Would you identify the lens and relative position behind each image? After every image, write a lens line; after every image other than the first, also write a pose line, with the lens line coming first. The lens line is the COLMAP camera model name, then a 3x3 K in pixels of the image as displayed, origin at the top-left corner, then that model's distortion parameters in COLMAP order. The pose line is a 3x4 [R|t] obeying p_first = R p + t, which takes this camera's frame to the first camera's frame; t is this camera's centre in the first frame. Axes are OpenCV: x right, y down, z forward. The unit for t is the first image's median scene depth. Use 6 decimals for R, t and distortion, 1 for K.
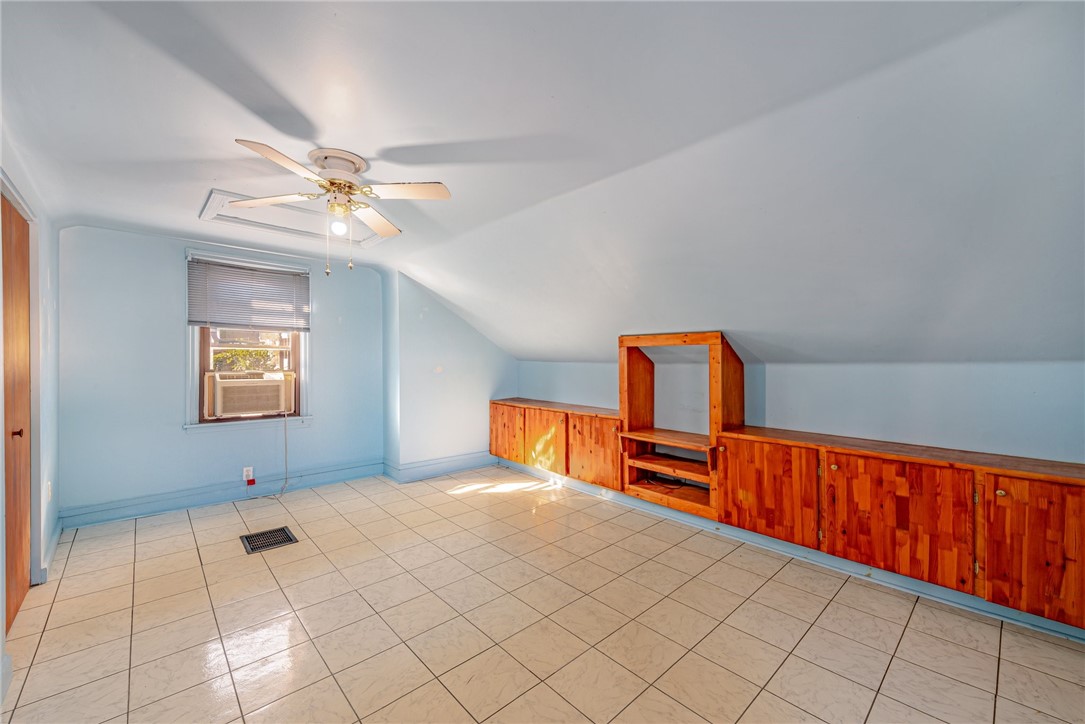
lens RADIAL K [[430.6, 0, 540.6], [0, 430.6, 360.4], [0, 0, 1]] dist [0.014273, -0.001164]
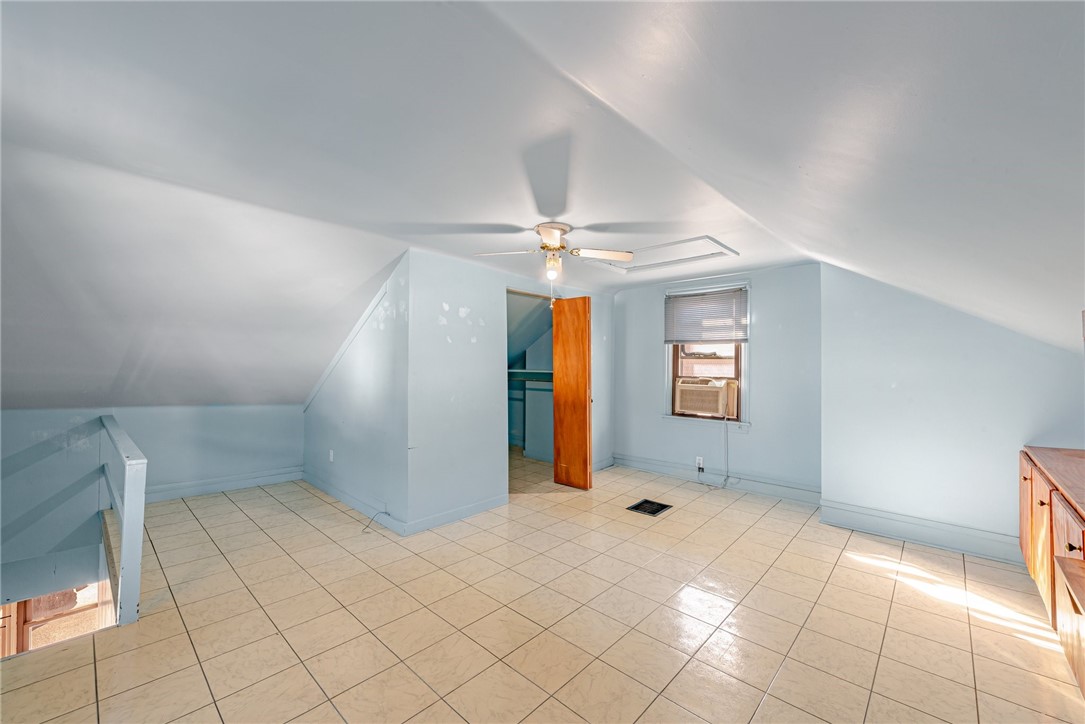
lens RADIAL K [[430.6, 0, 541.2], [0, 430.6, 361.3], [0, 0, 1]] dist [0.014273, -0.001164]
pose [[0.078603, -0.016117, -0.996776, 0.496131], [-0.008909, 0.999818, -0.016869, 0.001688], [0.996866, 0.010206, 0.078445, 0.449103]]
